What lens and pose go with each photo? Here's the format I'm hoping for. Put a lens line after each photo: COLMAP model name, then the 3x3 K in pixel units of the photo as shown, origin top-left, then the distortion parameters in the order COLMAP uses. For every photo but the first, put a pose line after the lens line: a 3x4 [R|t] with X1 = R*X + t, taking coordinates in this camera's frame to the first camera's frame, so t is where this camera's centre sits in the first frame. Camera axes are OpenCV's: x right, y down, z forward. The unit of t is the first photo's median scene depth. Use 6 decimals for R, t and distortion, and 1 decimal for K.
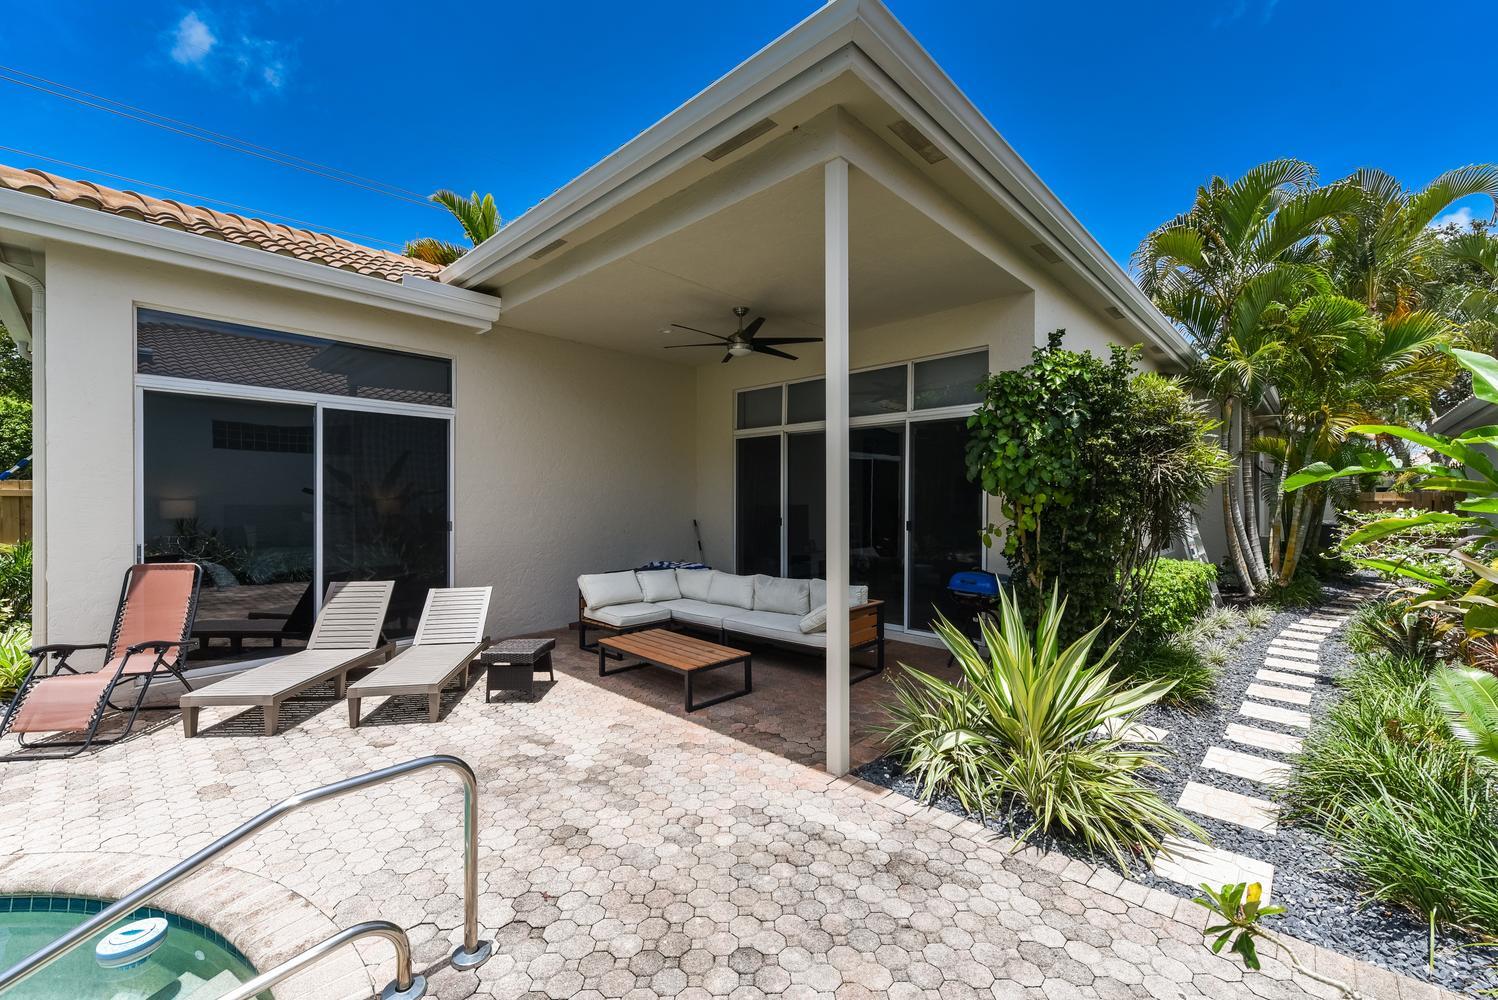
lens RADIAL K [[625.9, 0, 710.9], [0, 625.9, 506.2], [0, 0, 1]] dist [0.002343, -0.000153]
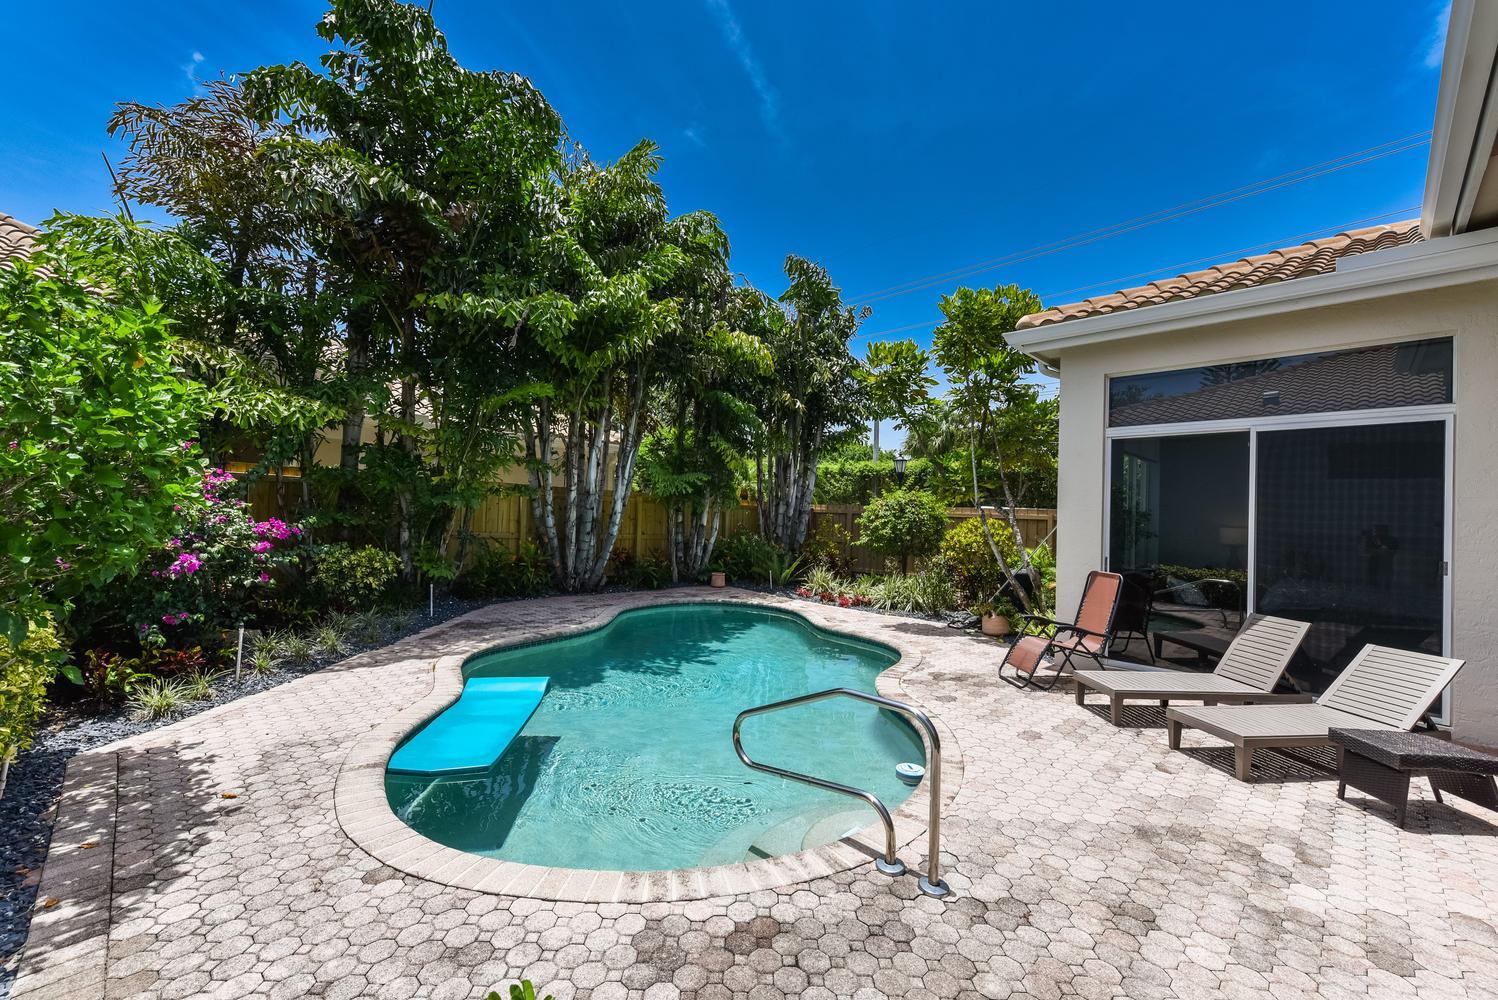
lens RADIAL K [[590.6, 0, 749.0], [0, 590.6, 500.0], [0, 0, 1]] dist [0.000938, -0.000029]
pose [[-0.022261, -0.026382, -0.999404, 0.360945], [-0.041452, 0.998817, -0.025443, 0.004984], [0.998892, 0.040860, -0.023328, 0.288984]]
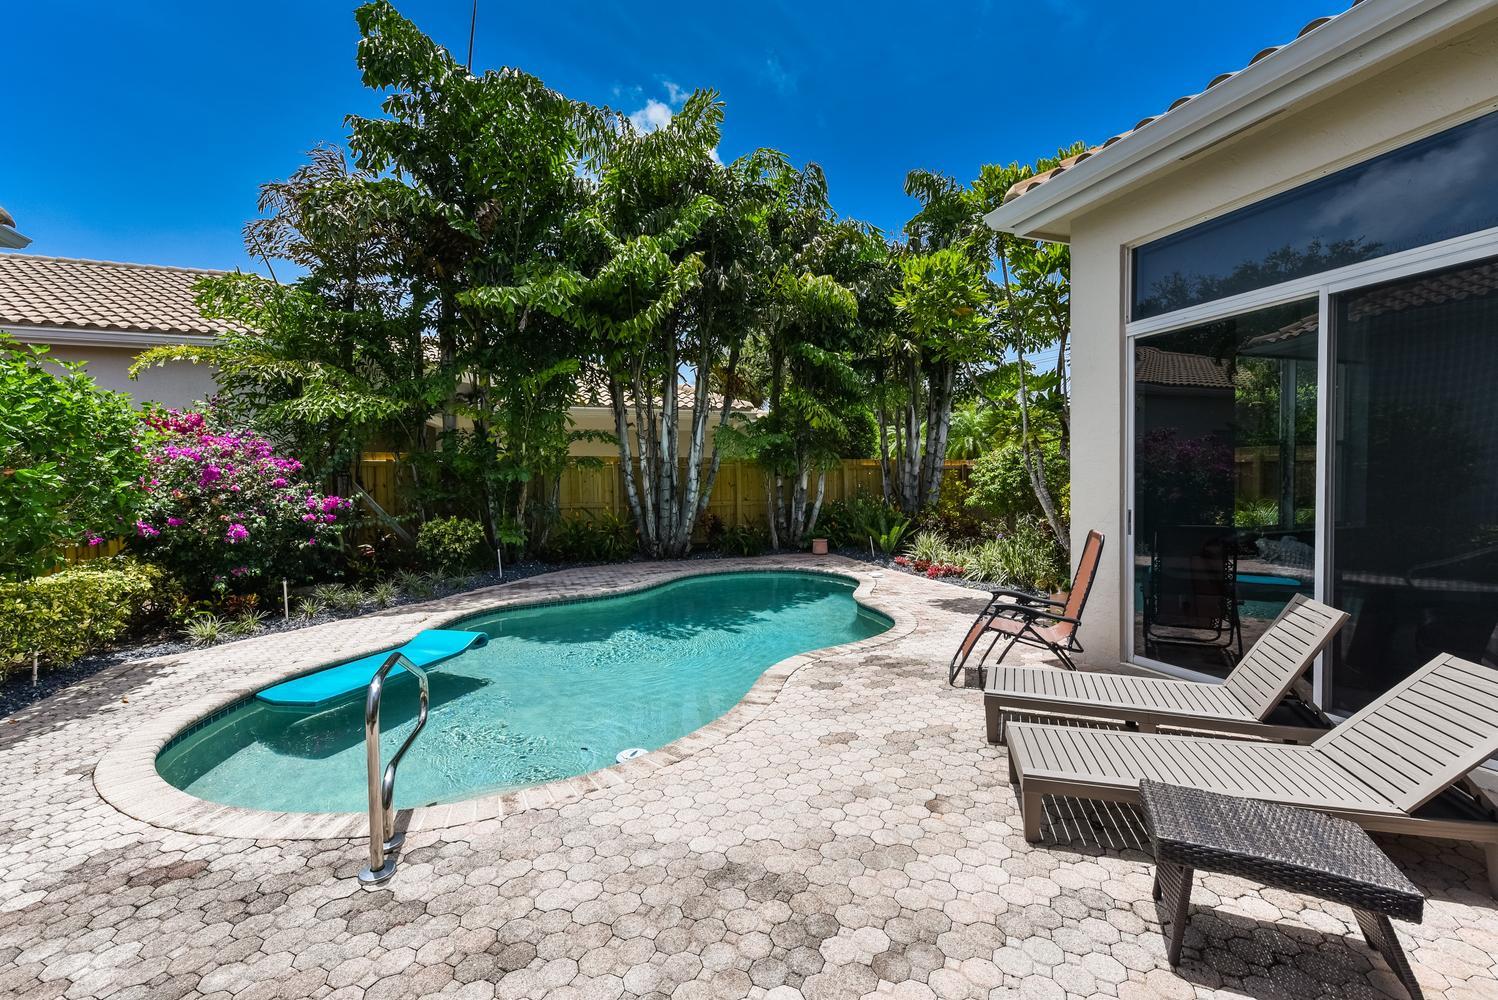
lens RADIAL K [[609.1, 0, 740.9], [0, 609.1, 495.9], [0, 0, 1]] dist [-0.001444, -0.000090]
pose [[-0.421083, 0.028657, -0.906569, 0.142842], [0.005141, 0.999560, 0.029209, 0.013016], [0.907007, 0.007639, -0.421045, 0.899867]]
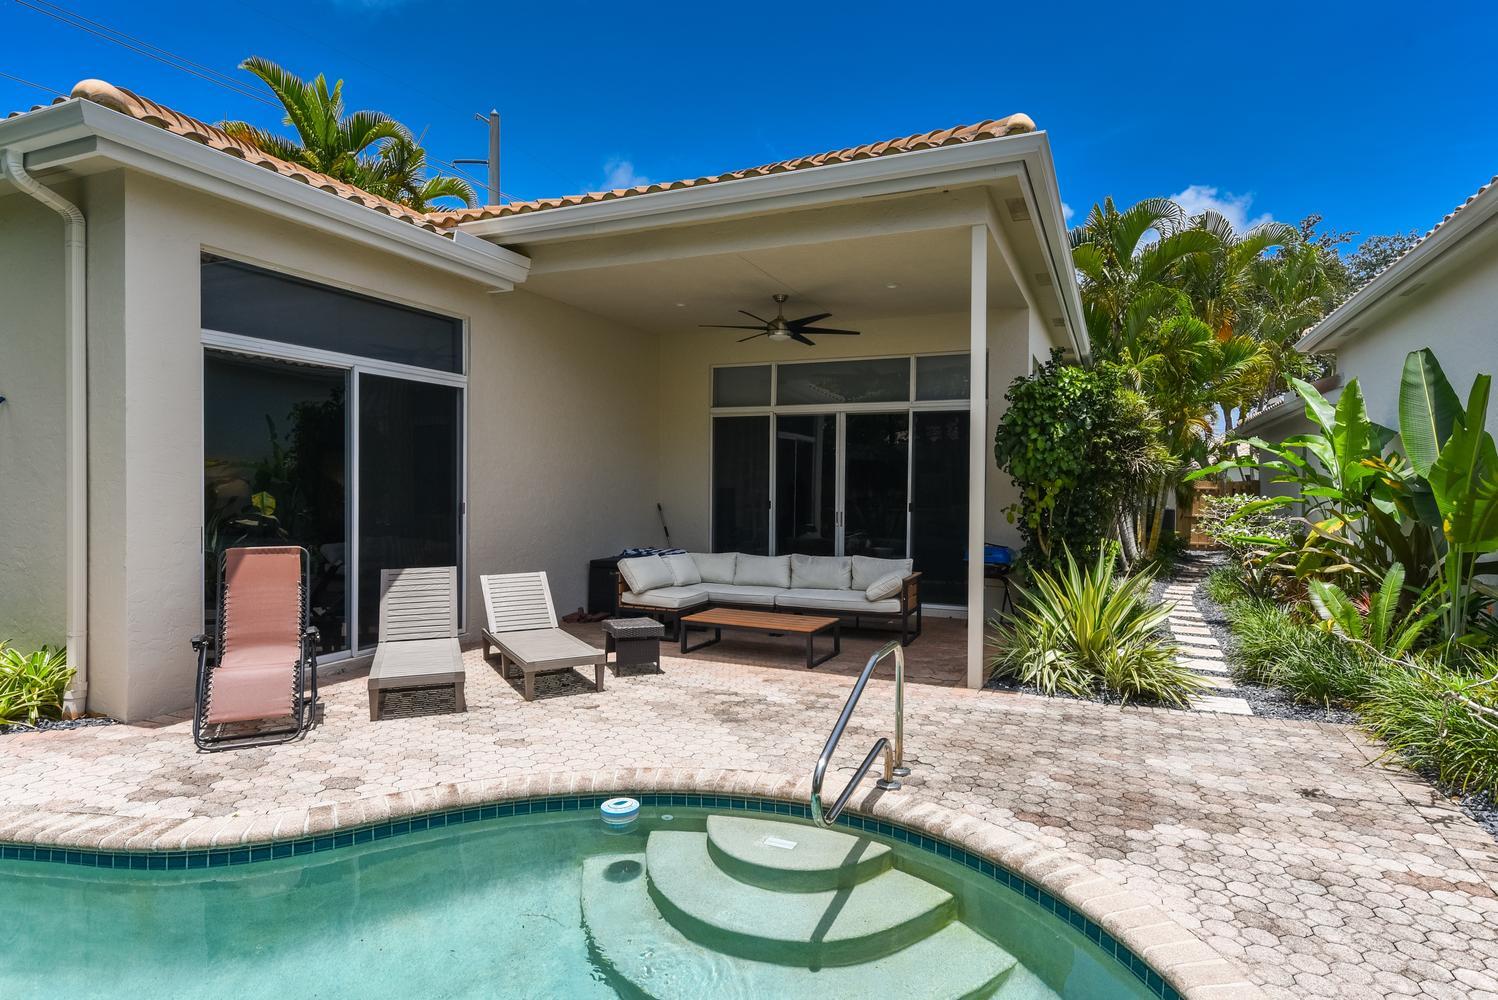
lens RADIAL K [[818.6, 0, 759.4], [0, 818.6, 499.9], [0, 0, 1]] dist [0.003463, 0.000903]
pose [[0.935943, 0.001917, 0.352146, -0.618463], [-0.005367, 0.999947, 0.008821, 0.010701], [-0.352110, -0.010147, 0.935903, -0.337564]]
